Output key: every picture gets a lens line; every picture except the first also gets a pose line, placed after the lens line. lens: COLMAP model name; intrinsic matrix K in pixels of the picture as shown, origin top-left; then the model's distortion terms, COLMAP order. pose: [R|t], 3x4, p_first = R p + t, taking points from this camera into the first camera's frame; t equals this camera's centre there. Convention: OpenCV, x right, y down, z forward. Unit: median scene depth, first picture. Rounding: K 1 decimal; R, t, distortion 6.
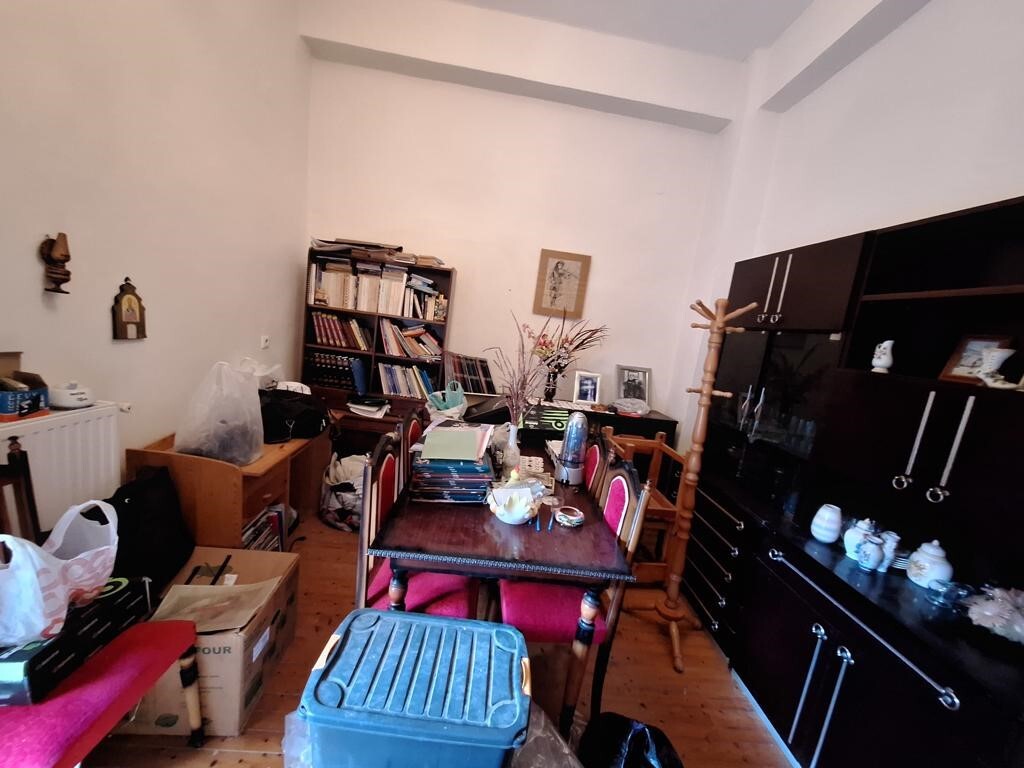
lens RADIAL K [[400.9, 0, 506.4], [0, 400.9, 391.4], [0, 0, 1]] dist [-0.003046, -0.000226]
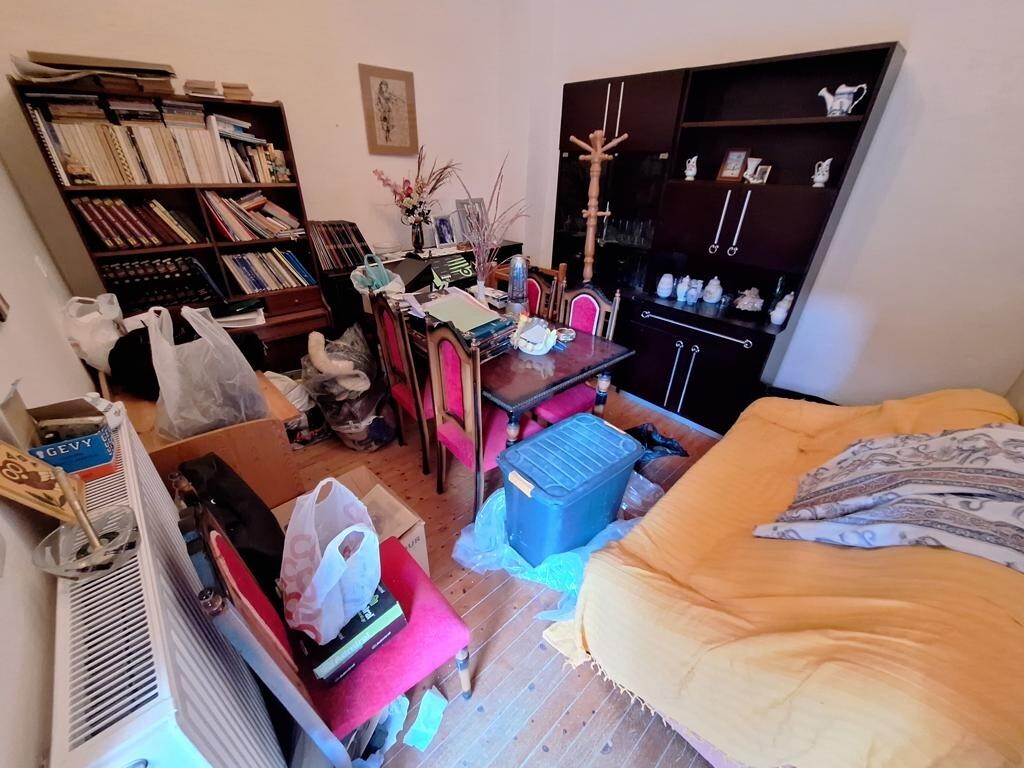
lens RADIAL K [[400.9, 0, 506.4], [0, 400.9, 391.4], [0, 0, 1]] dist [-0.003046, -0.000226]
pose [[0.762150, -0.417781, 0.494556, -0.398217], [0.187111, 0.873459, 0.449509, -0.088370], [-0.619771, -0.250056, 0.743879, 0.039459]]
